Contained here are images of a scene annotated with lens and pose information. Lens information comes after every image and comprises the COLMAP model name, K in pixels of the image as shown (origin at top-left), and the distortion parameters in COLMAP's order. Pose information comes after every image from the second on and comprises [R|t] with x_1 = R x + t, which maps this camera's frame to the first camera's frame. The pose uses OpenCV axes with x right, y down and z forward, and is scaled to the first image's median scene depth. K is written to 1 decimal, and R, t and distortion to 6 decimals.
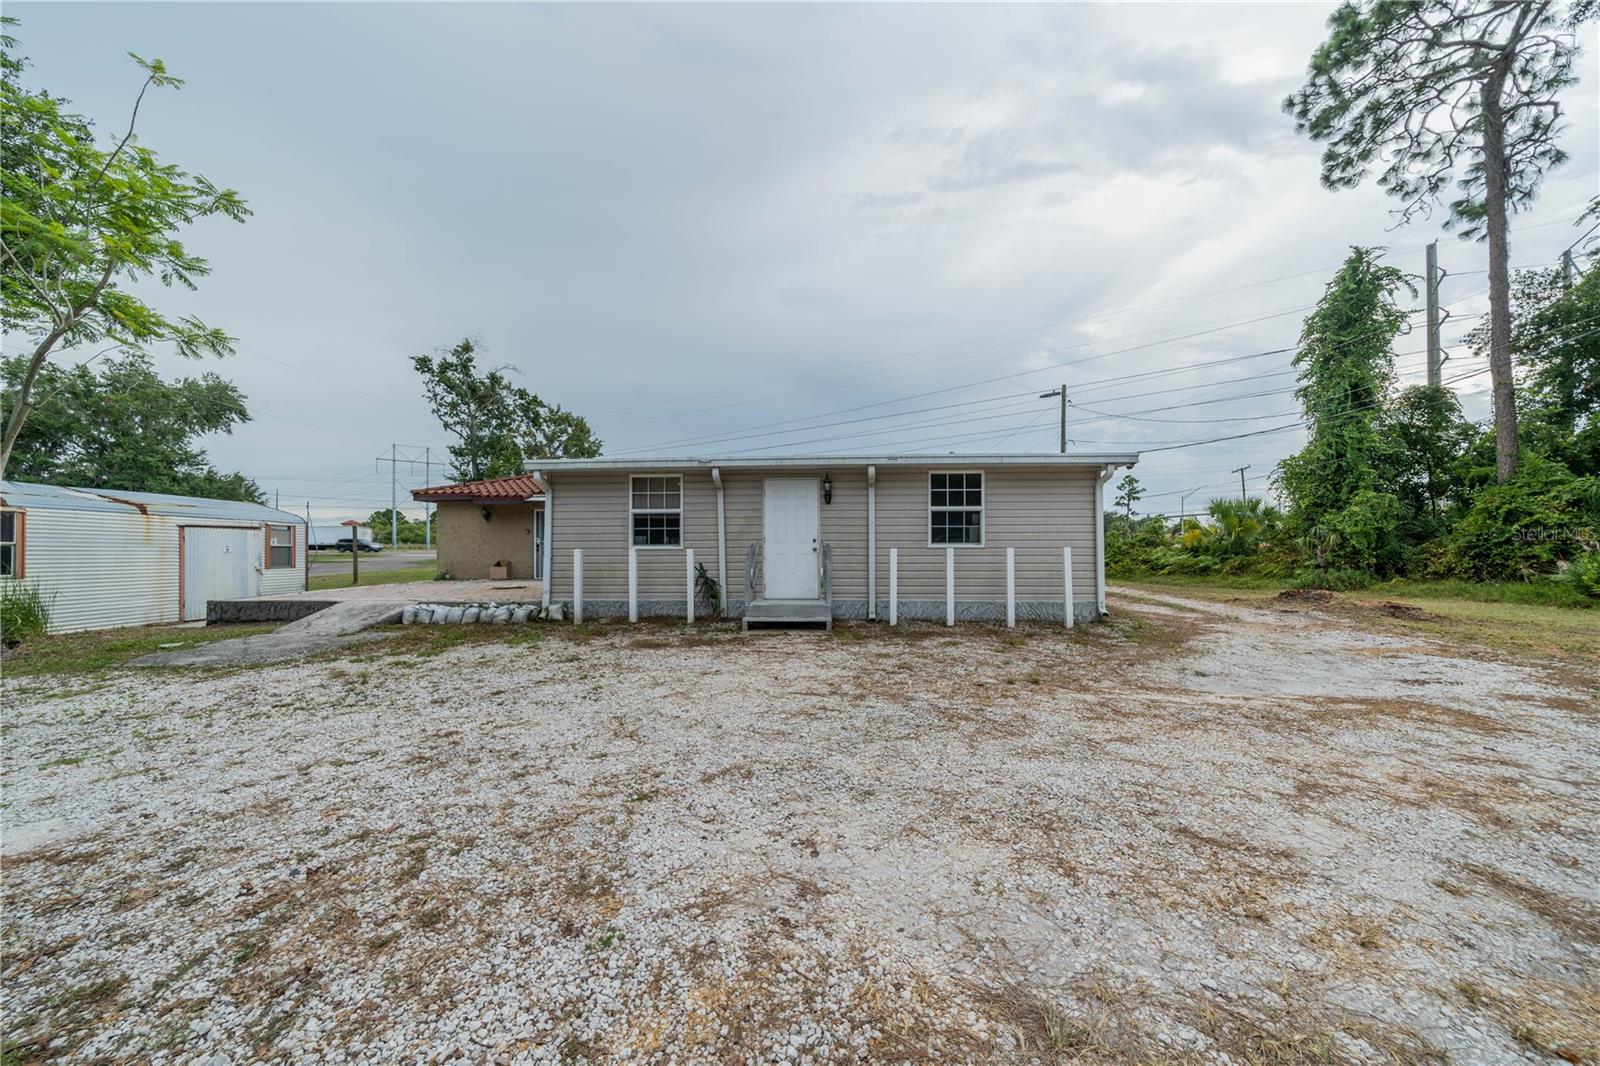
lens RADIAL K [[557.3, 0, 799.2], [0, 557.3, 537.5], [0, 0, 1]] dist [-0.003335, -0.000004]
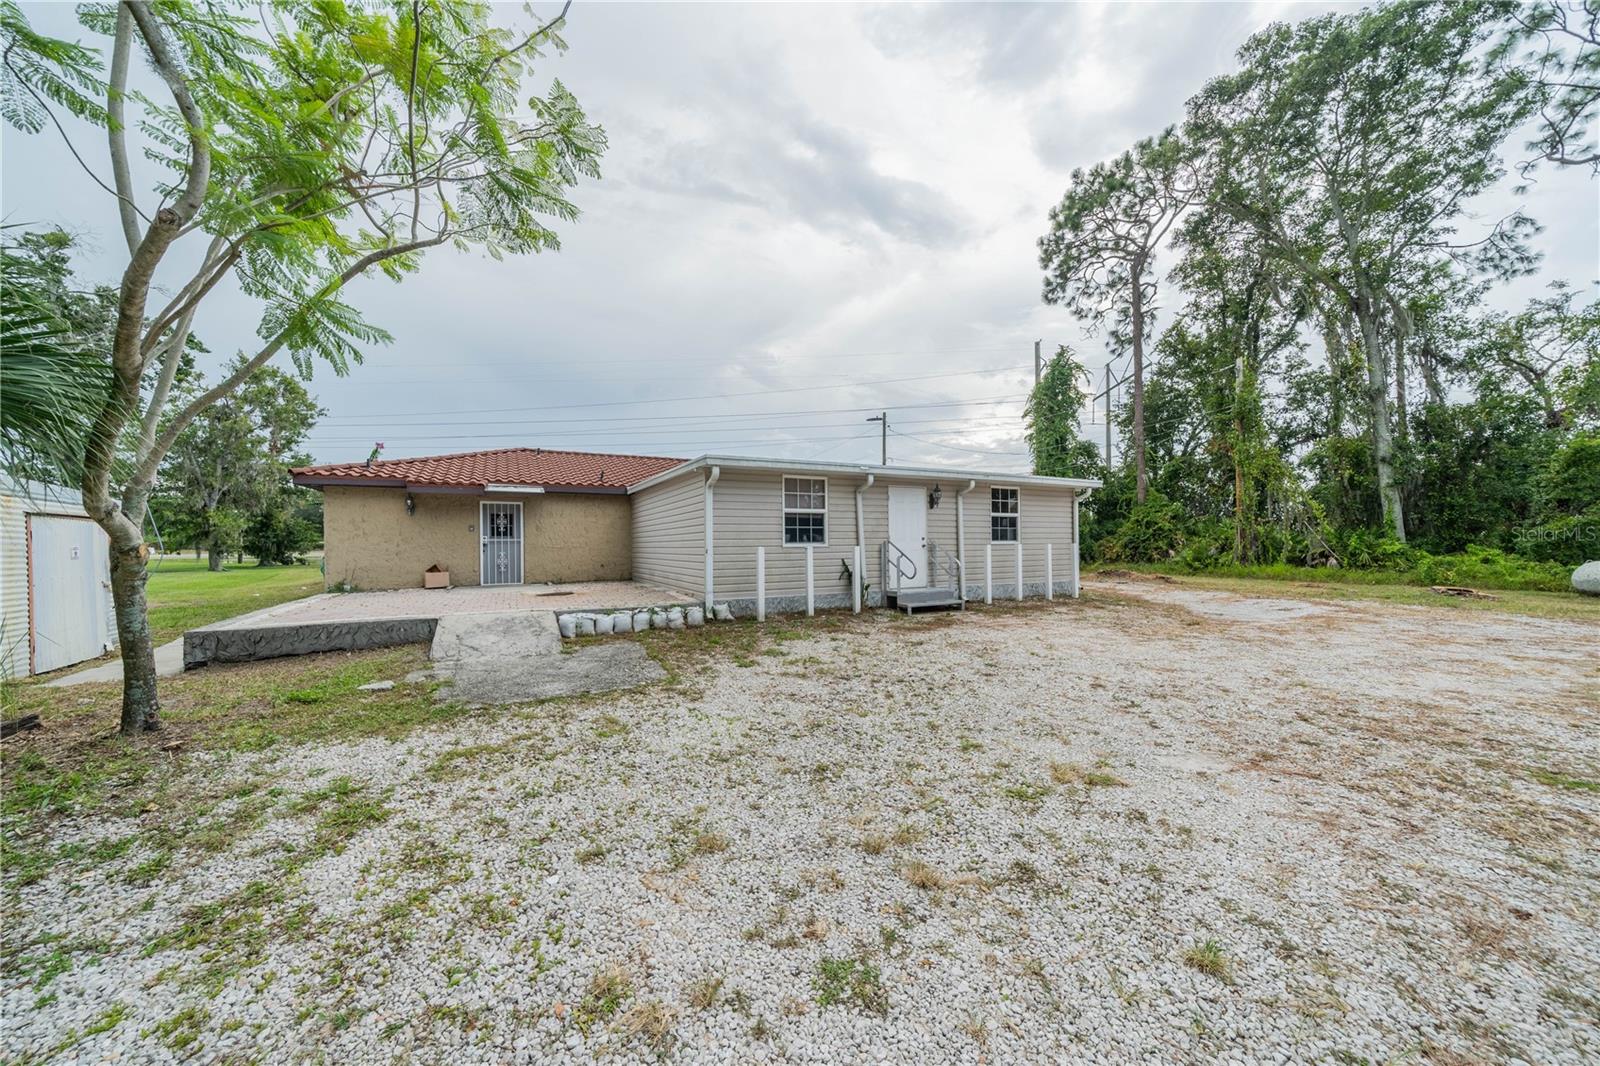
lens RADIAL K [[557.3, 0, 797.8], [0, 557.3, 538.4], [0, 0, 1]] dist [-0.003335, -0.000004]
pose [[0.864033, 0.000482, 0.503435, -0.429820], [-0.002182, 0.999994, 0.002789, 0.001111], [-0.503430, -0.003508, 0.864029, 0.050752]]
